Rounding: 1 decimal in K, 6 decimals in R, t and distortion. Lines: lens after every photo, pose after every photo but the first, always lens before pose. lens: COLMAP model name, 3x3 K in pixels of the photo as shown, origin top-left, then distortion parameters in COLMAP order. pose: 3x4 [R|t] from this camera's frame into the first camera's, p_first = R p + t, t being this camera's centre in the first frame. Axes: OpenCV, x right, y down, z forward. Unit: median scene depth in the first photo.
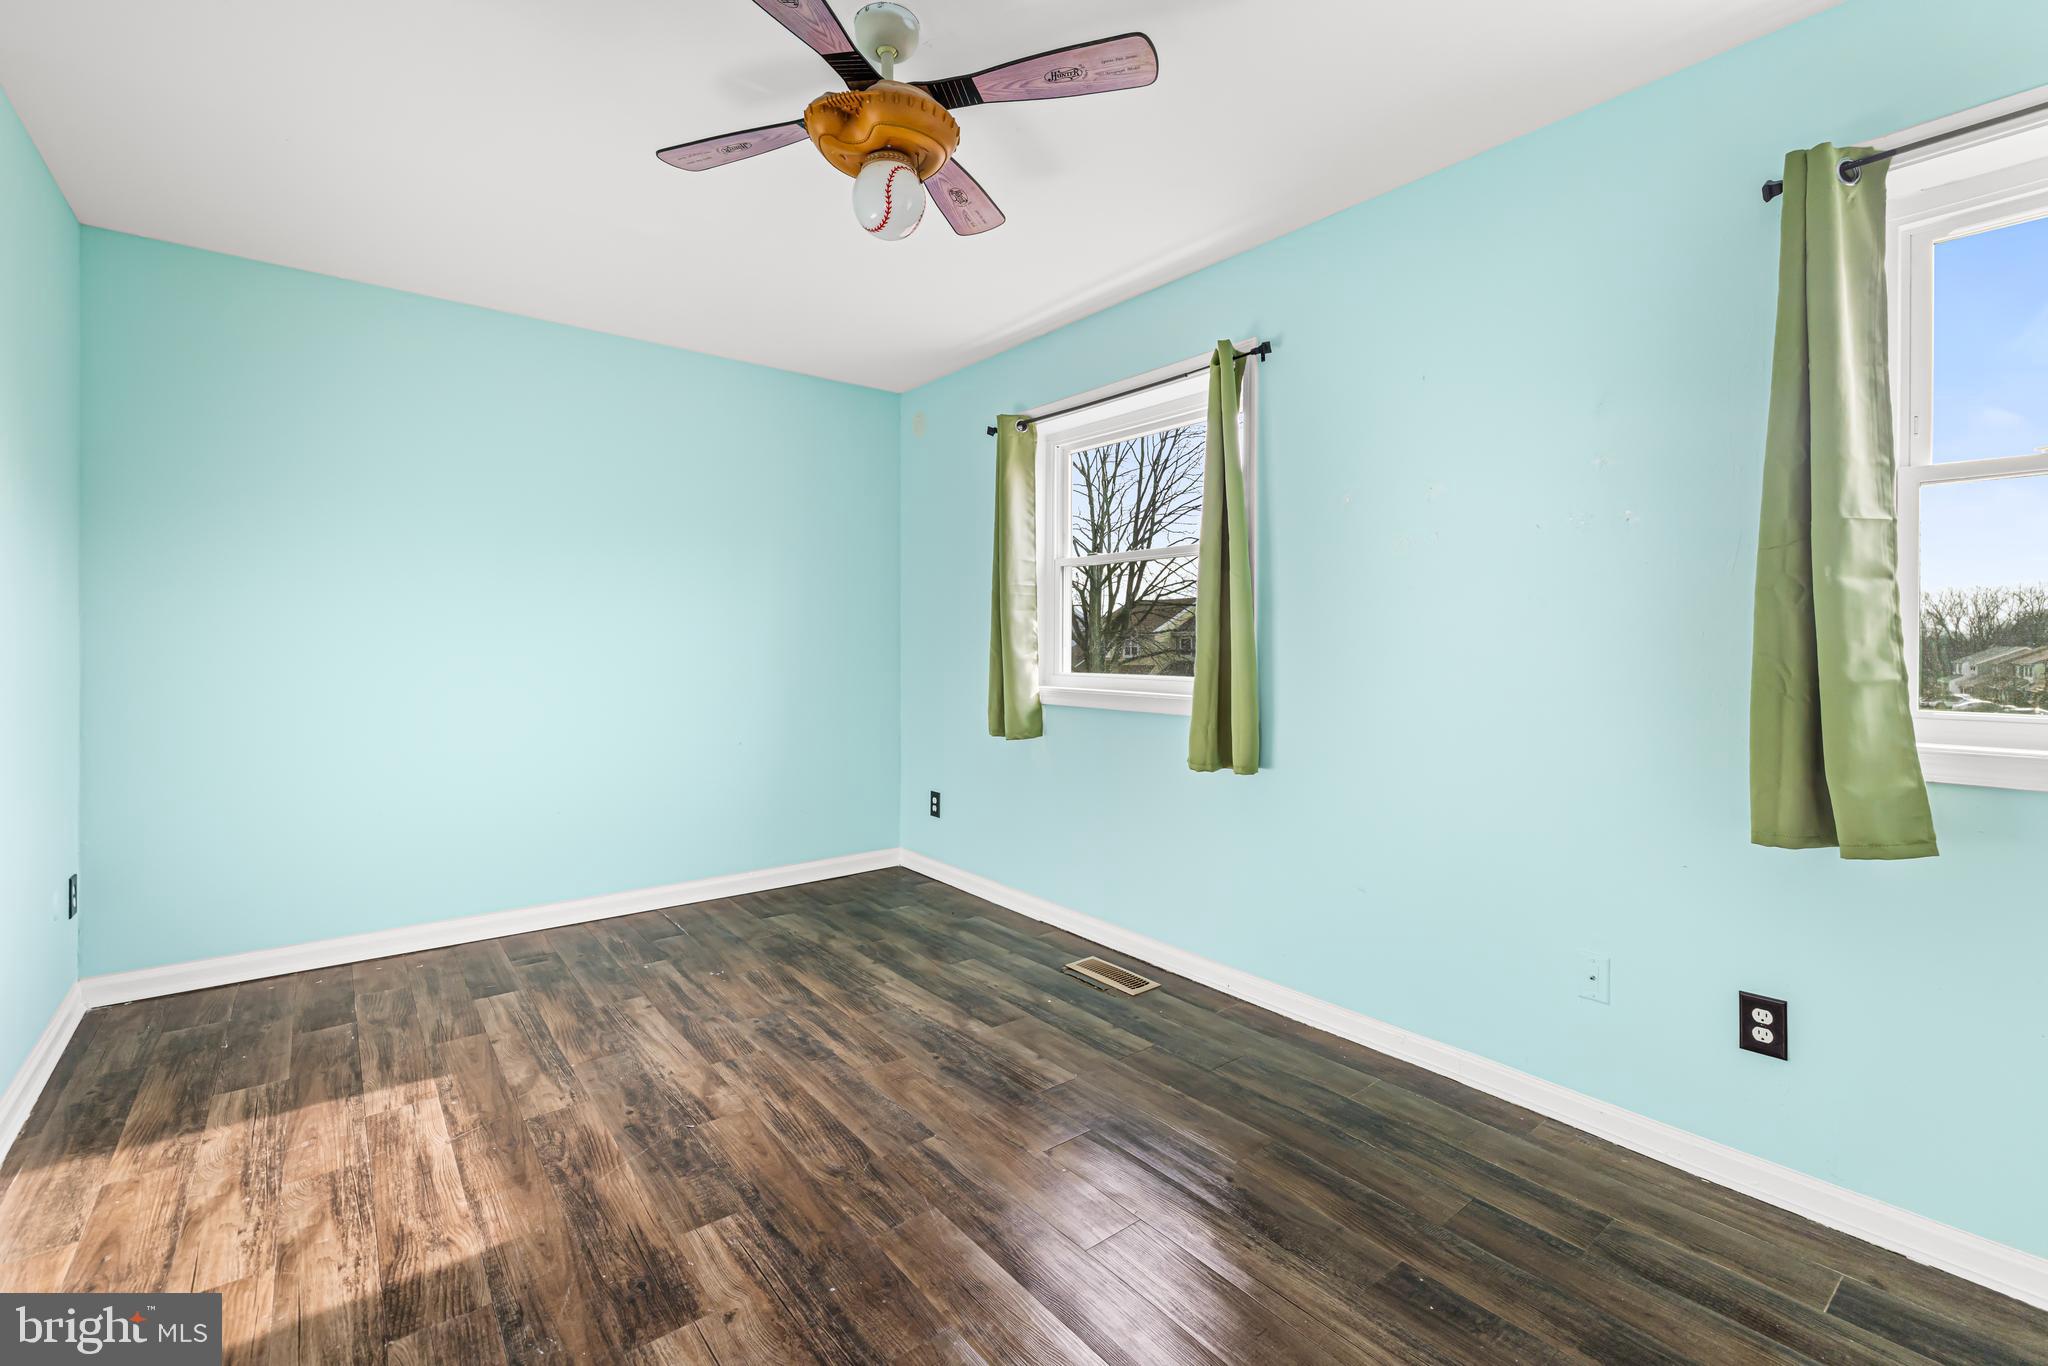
lens RADIAL K [[908.8, 0, 1022.2], [0, 908.8, 633.4], [0, 0, 1]] dist [-0.001437, -0.000425]
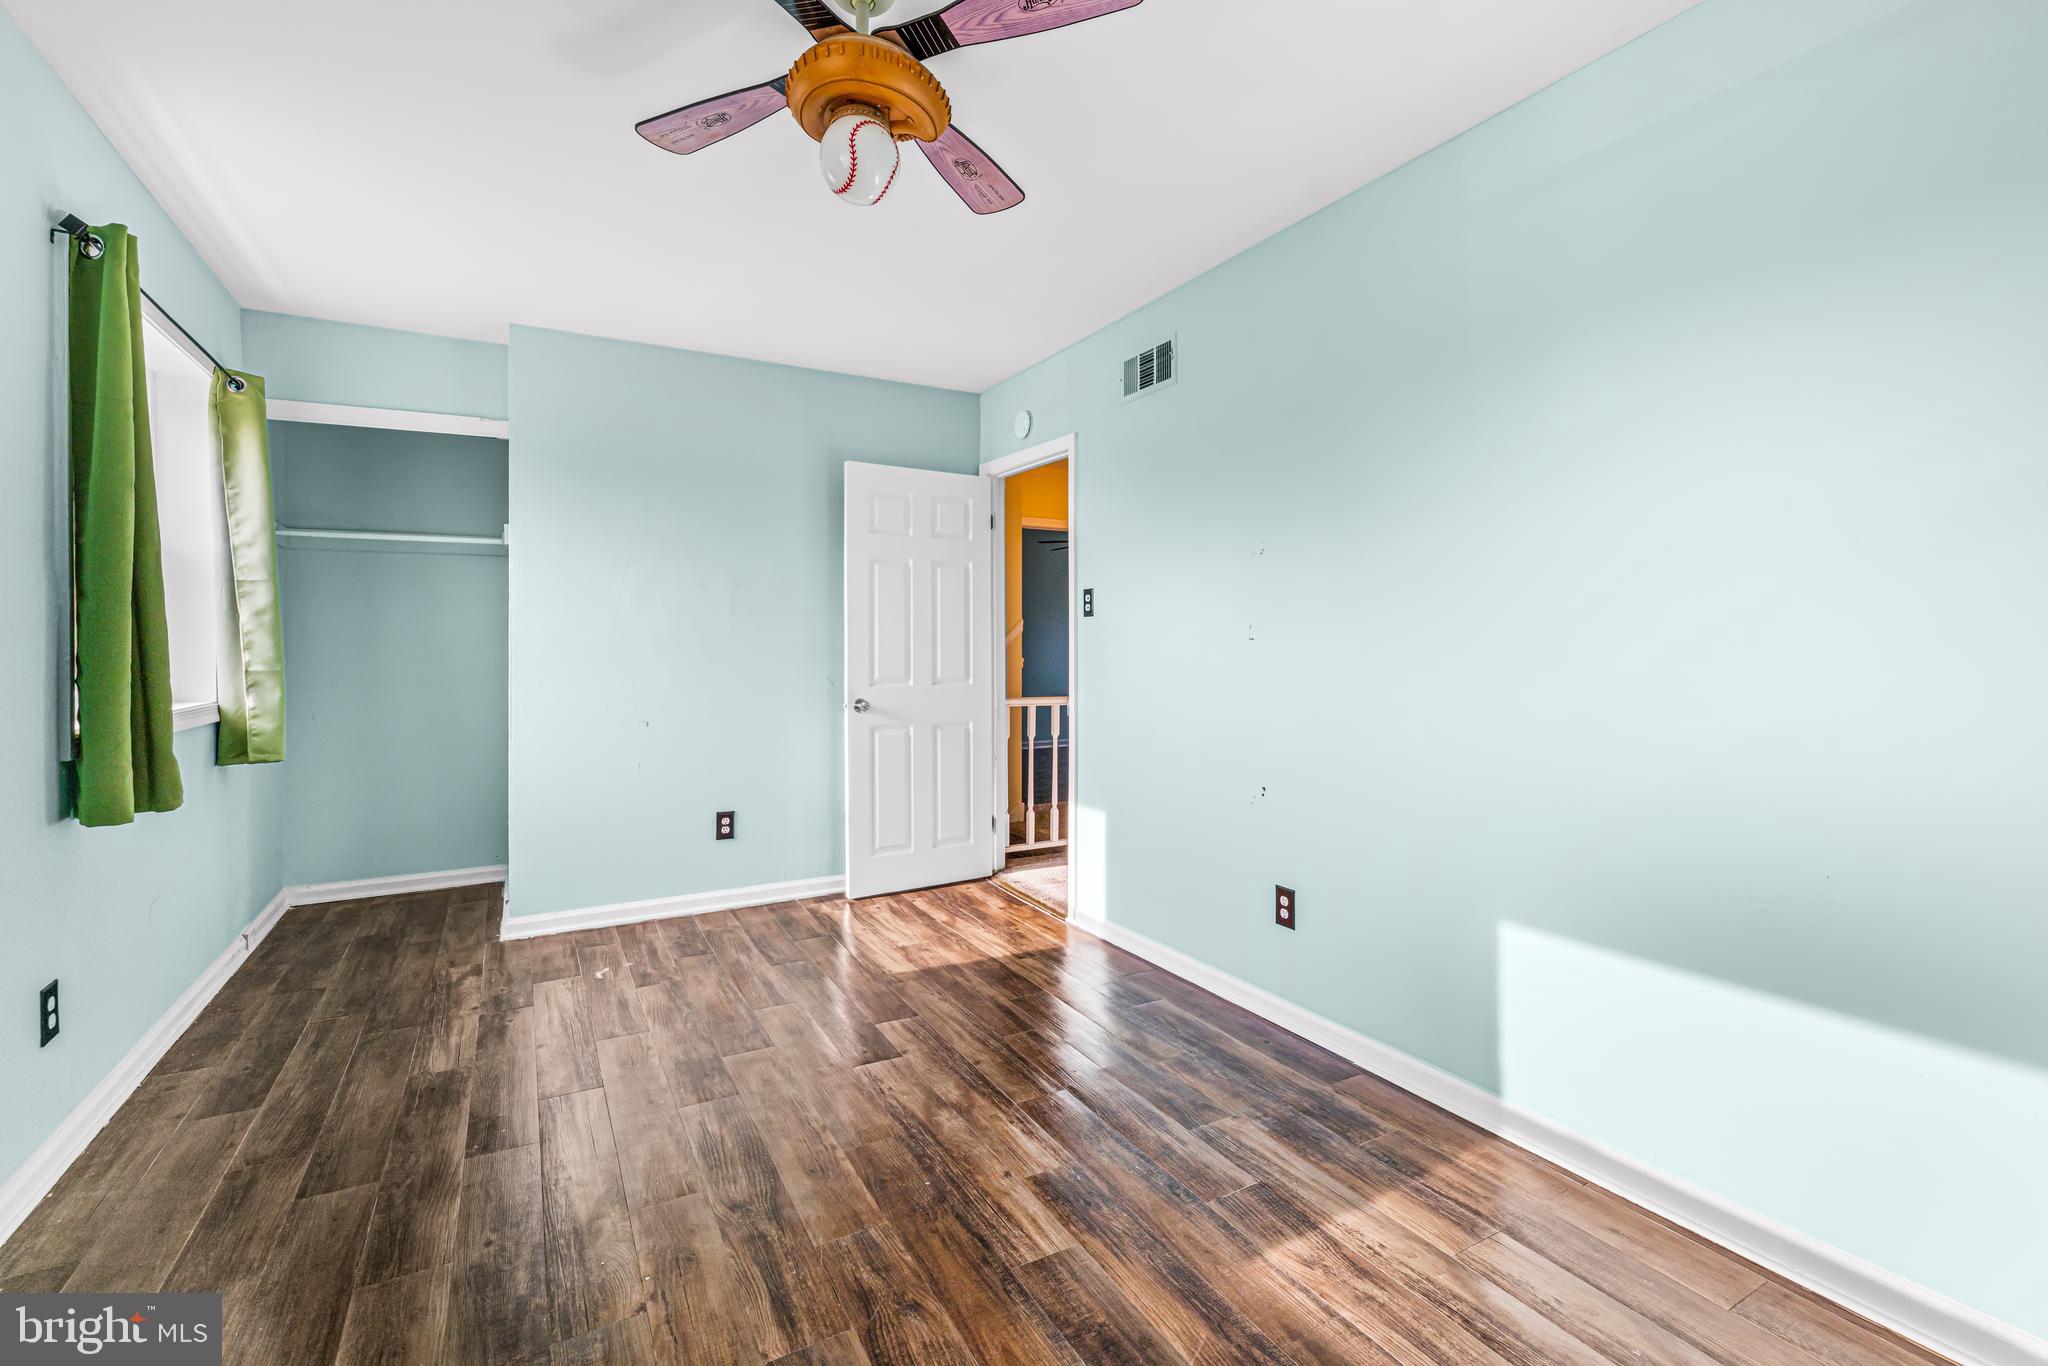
lens RADIAL K [[908.8, 0, 1022.2], [0, 908.8, 633.4], [0, 0, 1]] dist [-0.001437, -0.000425]
pose [[-0.988579, -0.002874, 0.150676, -0.455715], [-0.006836, 0.999644, -0.025785, 0.019056], [-0.150548, -0.026520, -0.988247, 1.948840]]
